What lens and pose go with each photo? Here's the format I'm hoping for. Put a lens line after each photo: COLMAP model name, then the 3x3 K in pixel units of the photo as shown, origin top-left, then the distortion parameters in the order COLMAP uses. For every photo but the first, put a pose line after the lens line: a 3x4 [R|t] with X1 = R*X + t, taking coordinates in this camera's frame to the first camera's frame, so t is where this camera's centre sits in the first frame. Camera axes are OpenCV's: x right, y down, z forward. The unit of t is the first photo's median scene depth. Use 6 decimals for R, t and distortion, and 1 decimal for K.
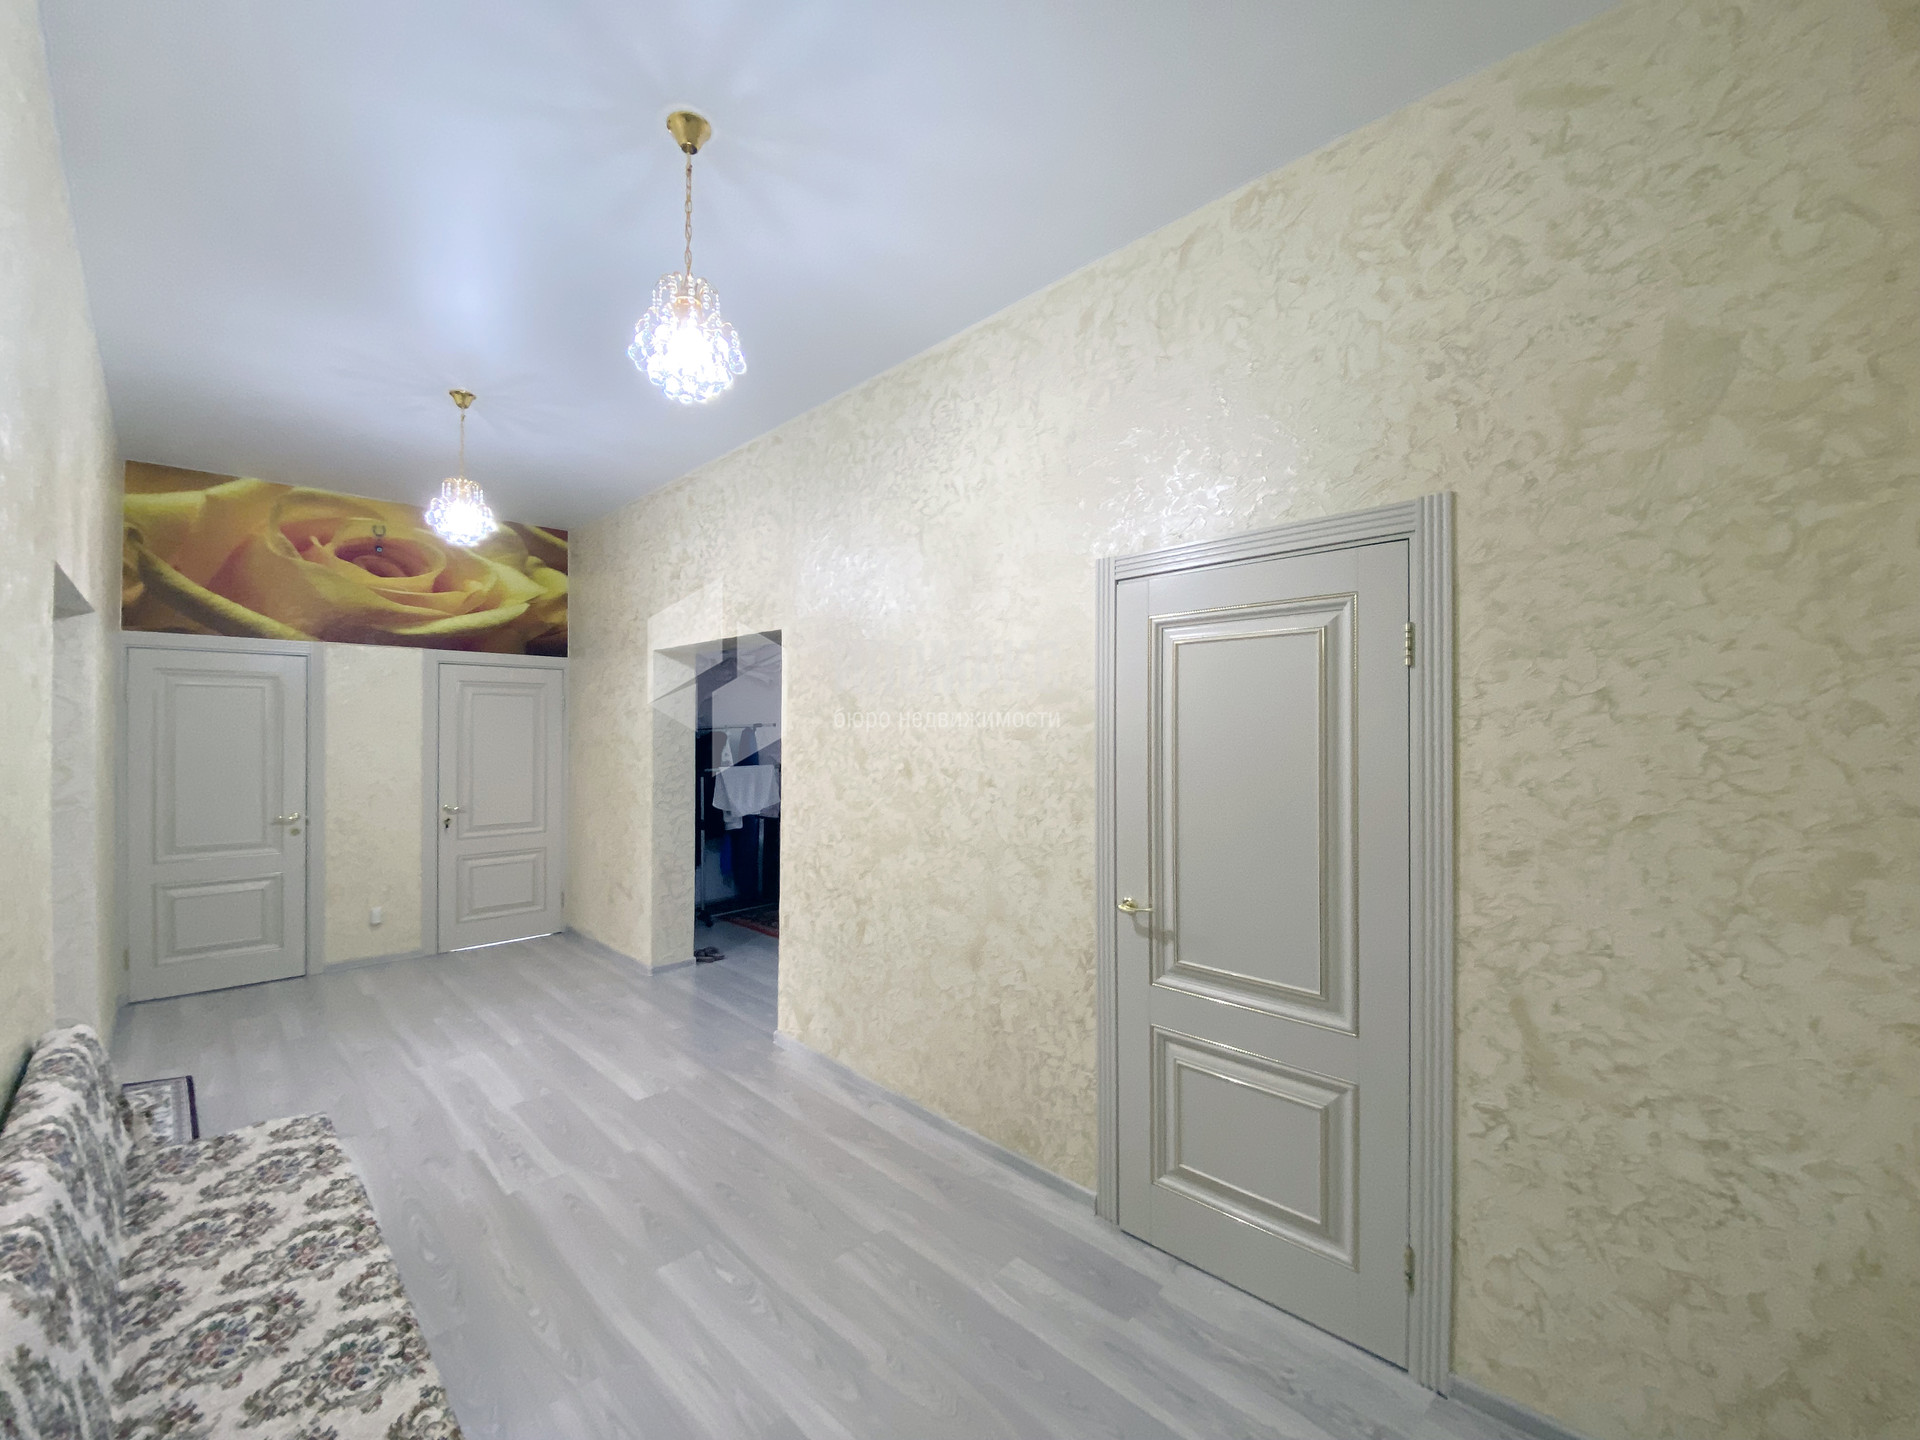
lens RADIAL K [[788.2, 0, 956.0], [0, 788.2, 728.4], [0, 0, 1]] dist [0.044864, -0.034827]
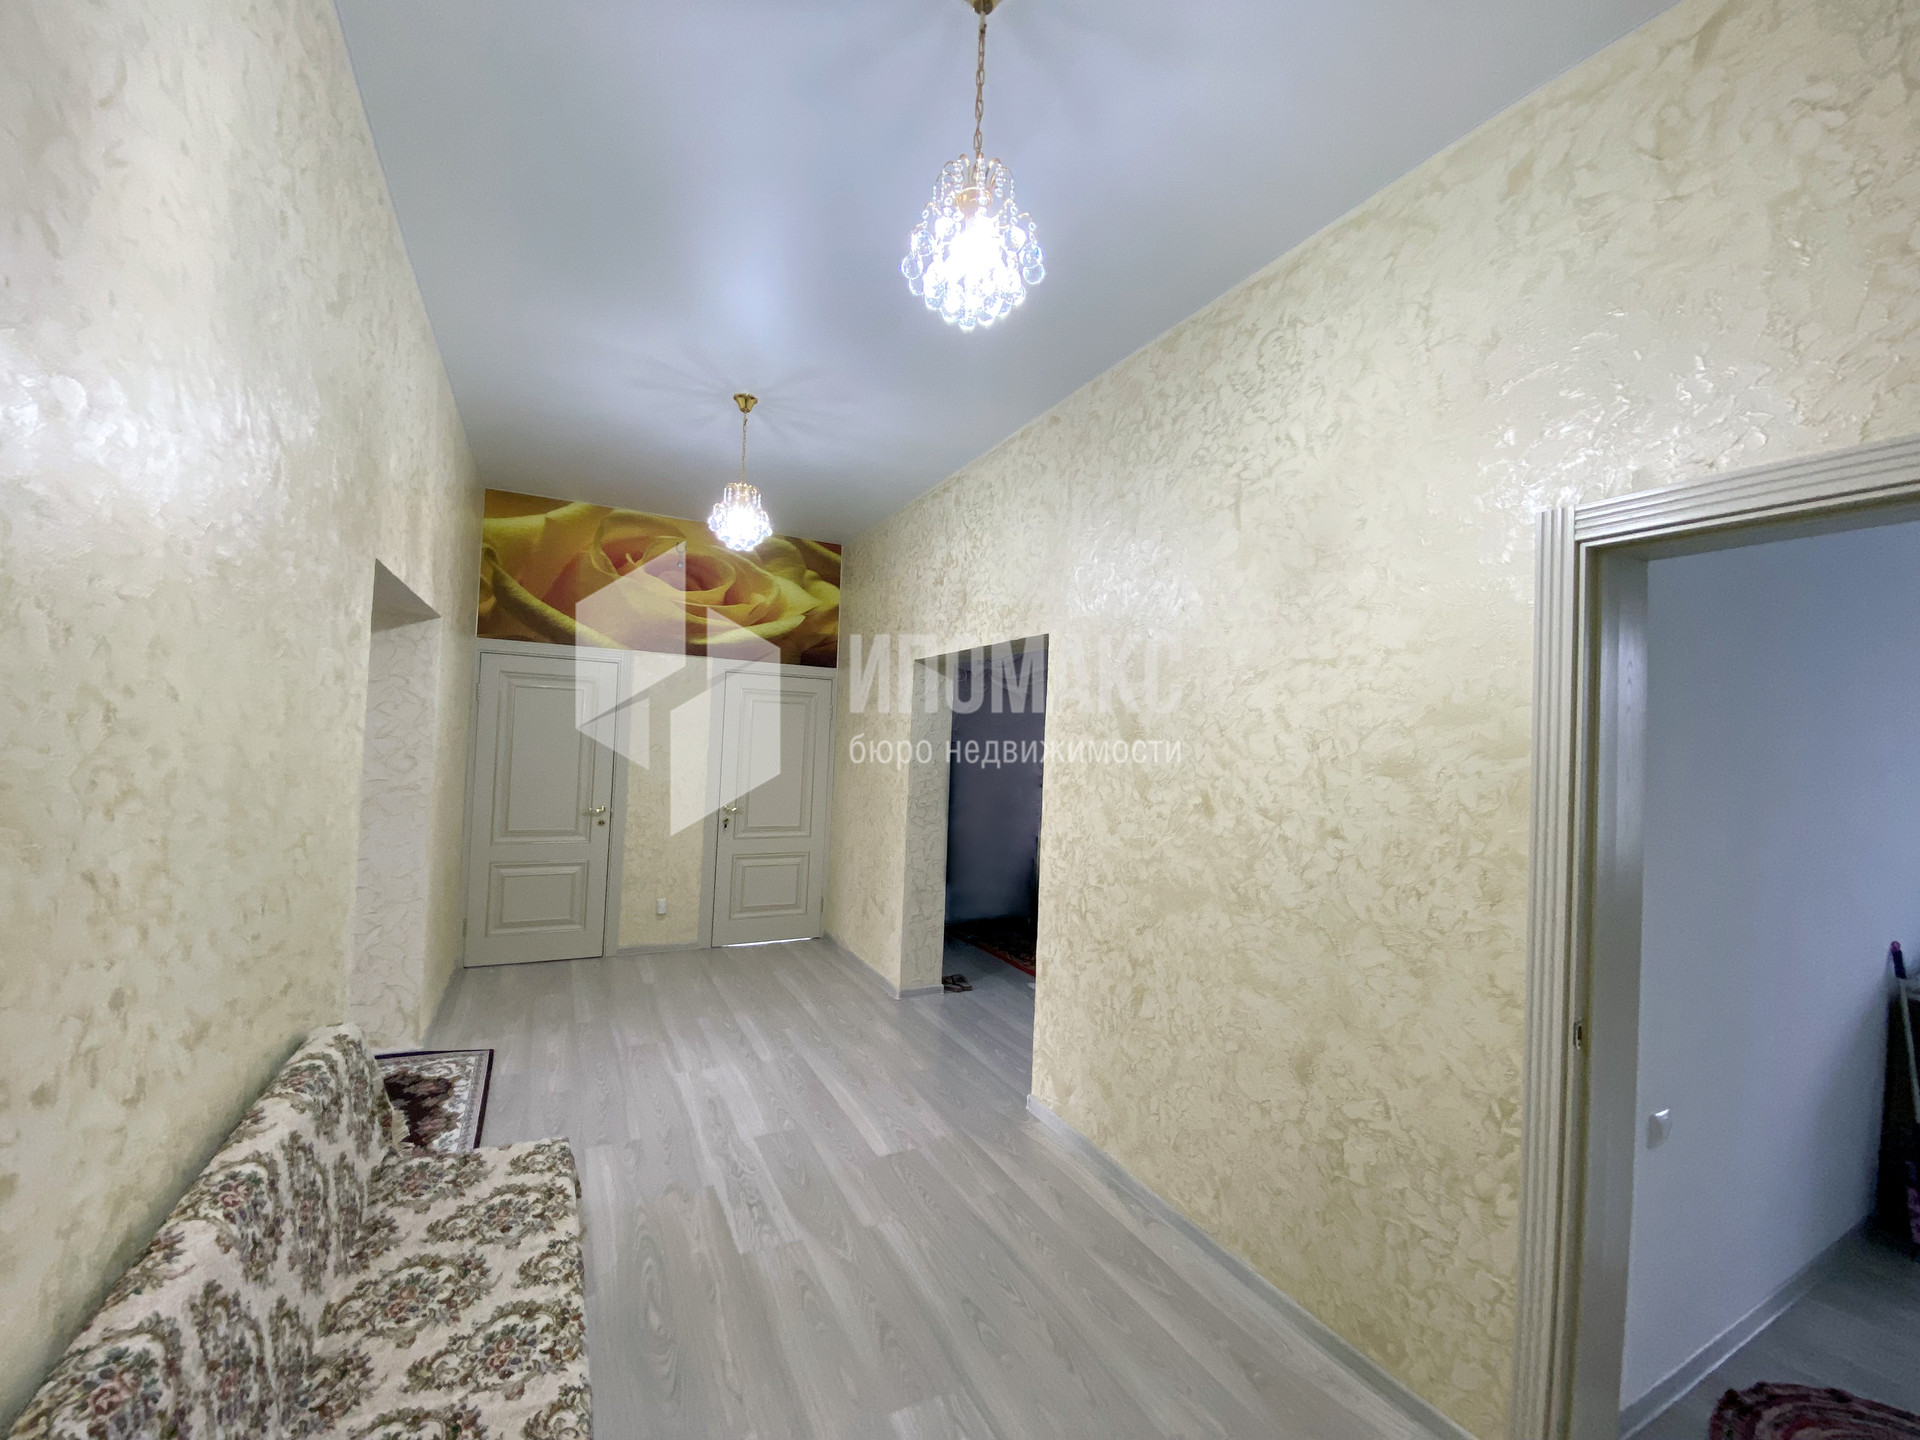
lens RADIAL K [[788.2, 0, 956.0], [0, 788.2, 728.4], [0, 0, 1]] dist [0.044864, -0.034827]
pose [[0.952440, 0.031389, -0.303106, -0.062920], [-0.037870, 0.999162, -0.015526, -0.002309], [0.302365, 0.026267, 0.952830, 0.165913]]
